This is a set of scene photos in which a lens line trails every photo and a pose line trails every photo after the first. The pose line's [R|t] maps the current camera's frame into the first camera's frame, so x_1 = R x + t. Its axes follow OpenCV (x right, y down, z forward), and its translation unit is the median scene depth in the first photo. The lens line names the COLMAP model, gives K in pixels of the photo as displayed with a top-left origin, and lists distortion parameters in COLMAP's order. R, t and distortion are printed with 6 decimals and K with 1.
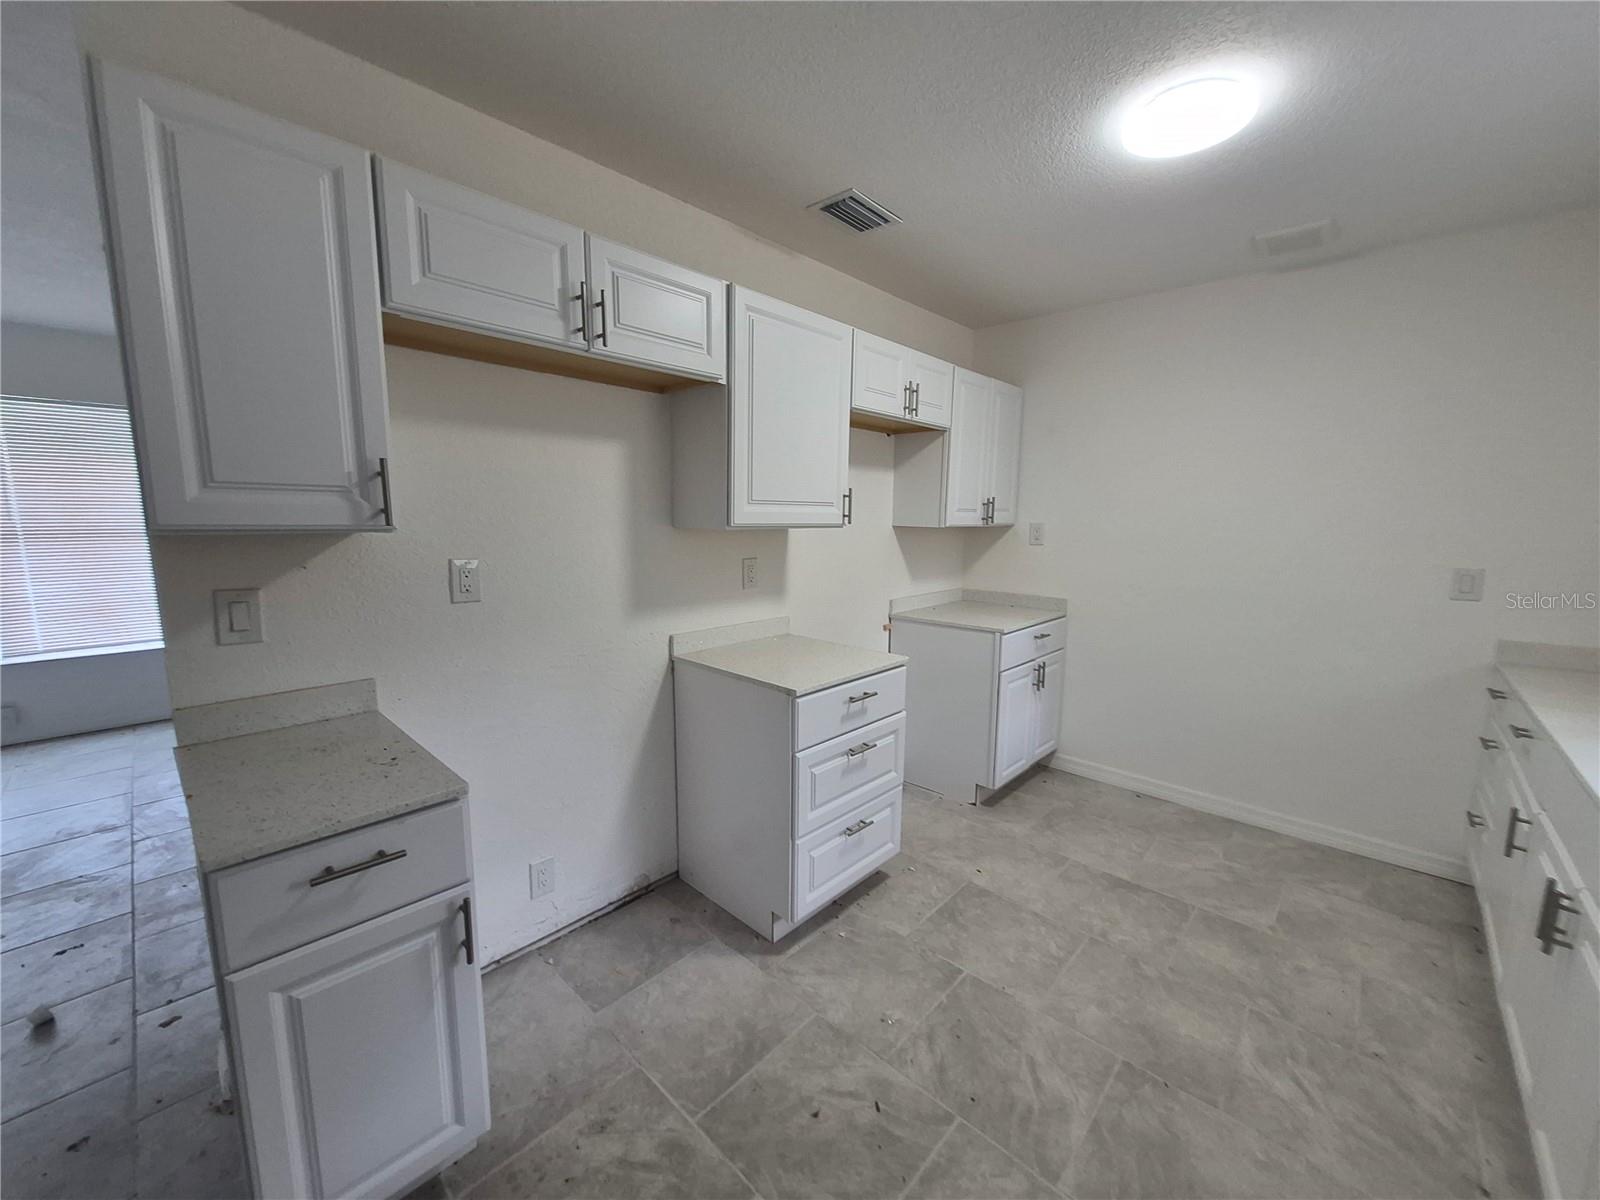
lens RADIAL K [[624.3, 0, 789.9], [0, 624.3, 602.3], [0, 0, 1]] dist [0.001687, 0.000285]
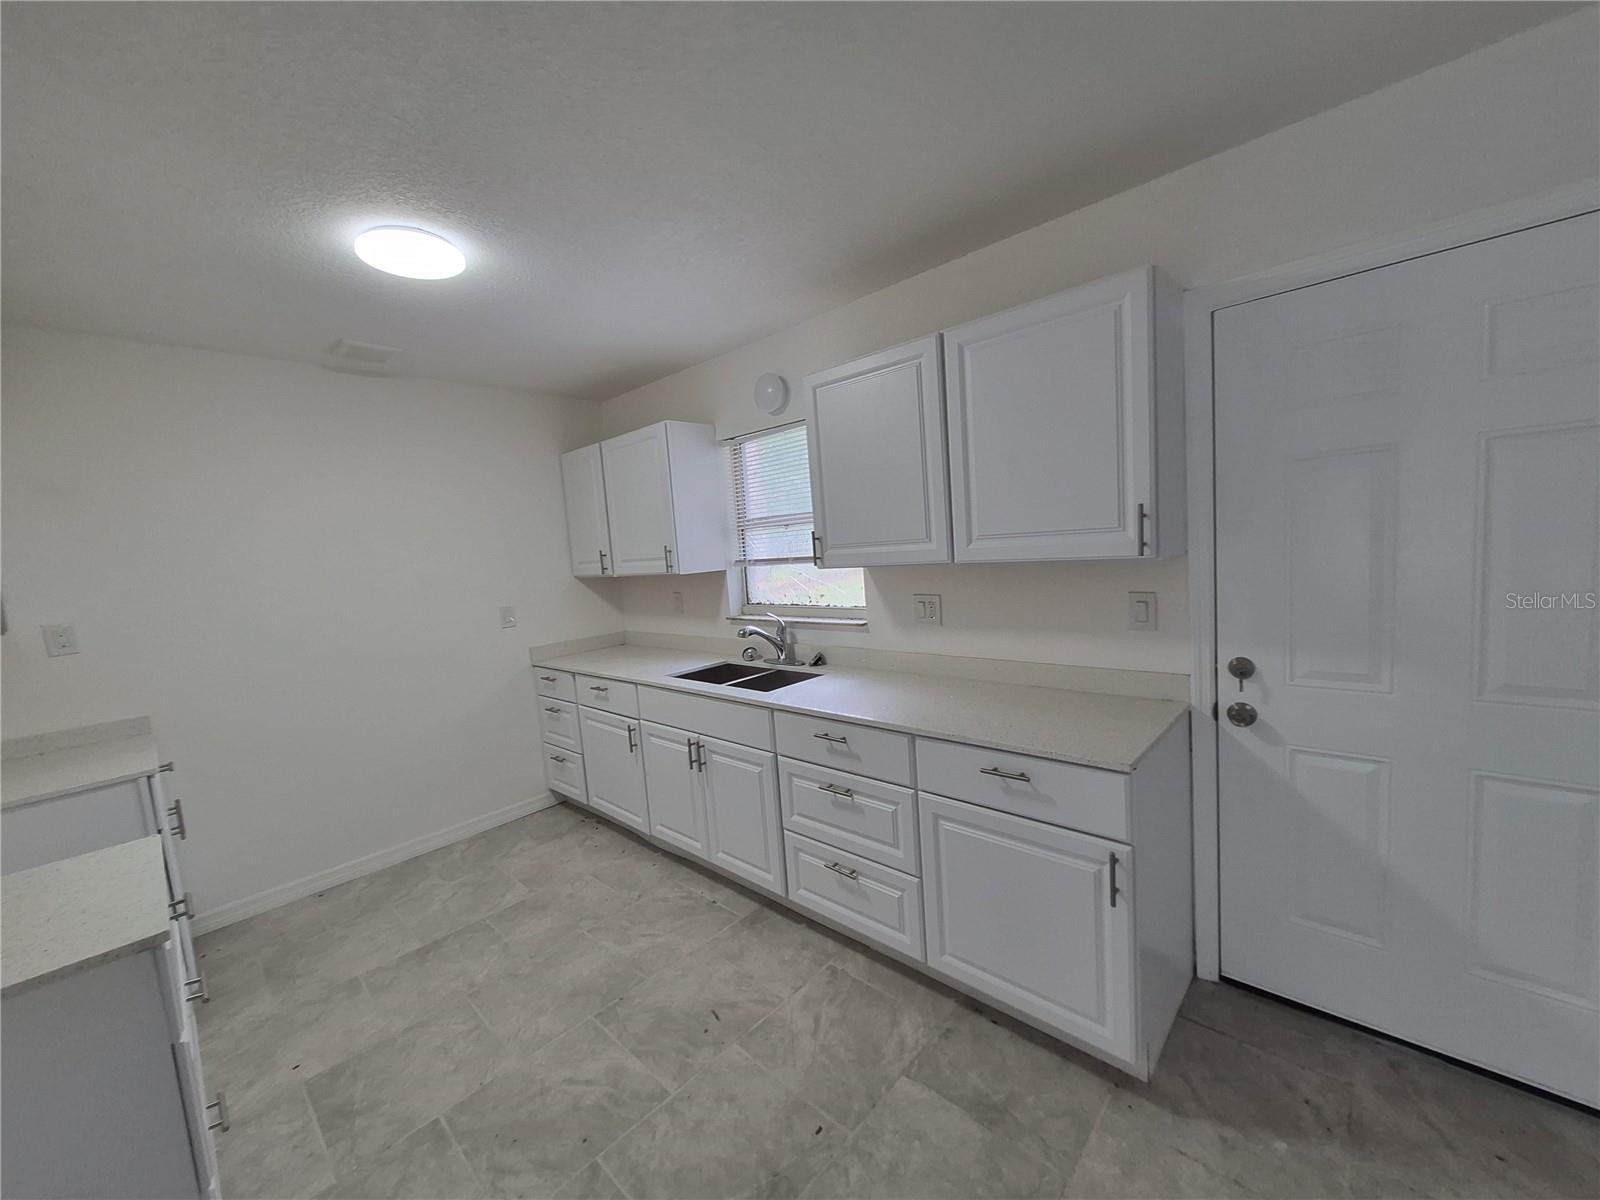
lens RADIAL K [[624.3, 0, 792.9], [0, 624.3, 608.0], [0, 0, 1]] dist [0.001687, 0.000285]
pose [[-0.002800, -0.112224, 0.993679, -0.508493], [0.216687, 0.970006, 0.110161, -0.081927], [-0.976237, 0.215626, 0.021602, 0.355322]]
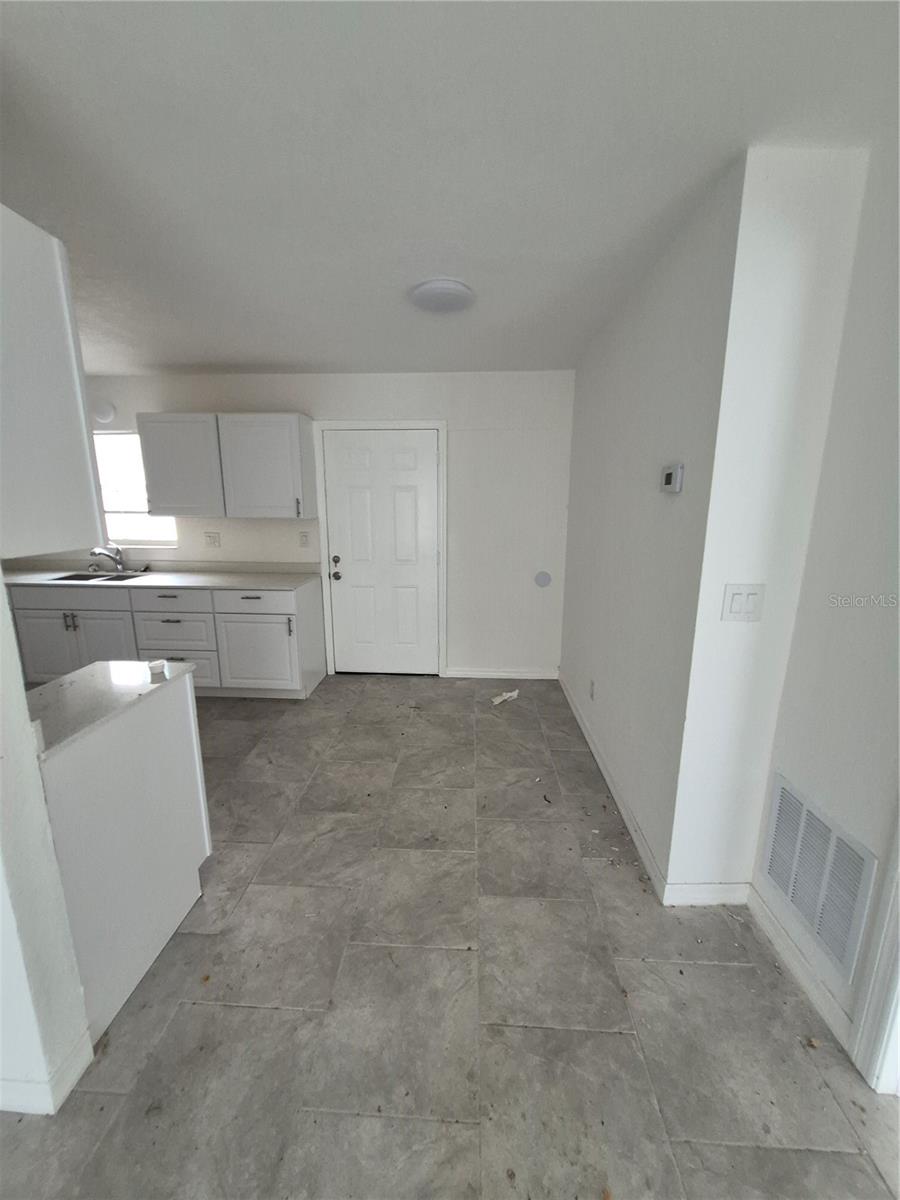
lens RADIAL K [[468.2, 0, 449.9], [0, 468.2, 600.1], [0, 0, 1]] dist [0.001687, 0.000285]
pose [[-0.655778, -0.166914, 0.736271, -1.440647], [0.101848, 0.946778, 0.305350, -0.144066], [-0.748052, 0.275230, -0.603876, 0.638119]]
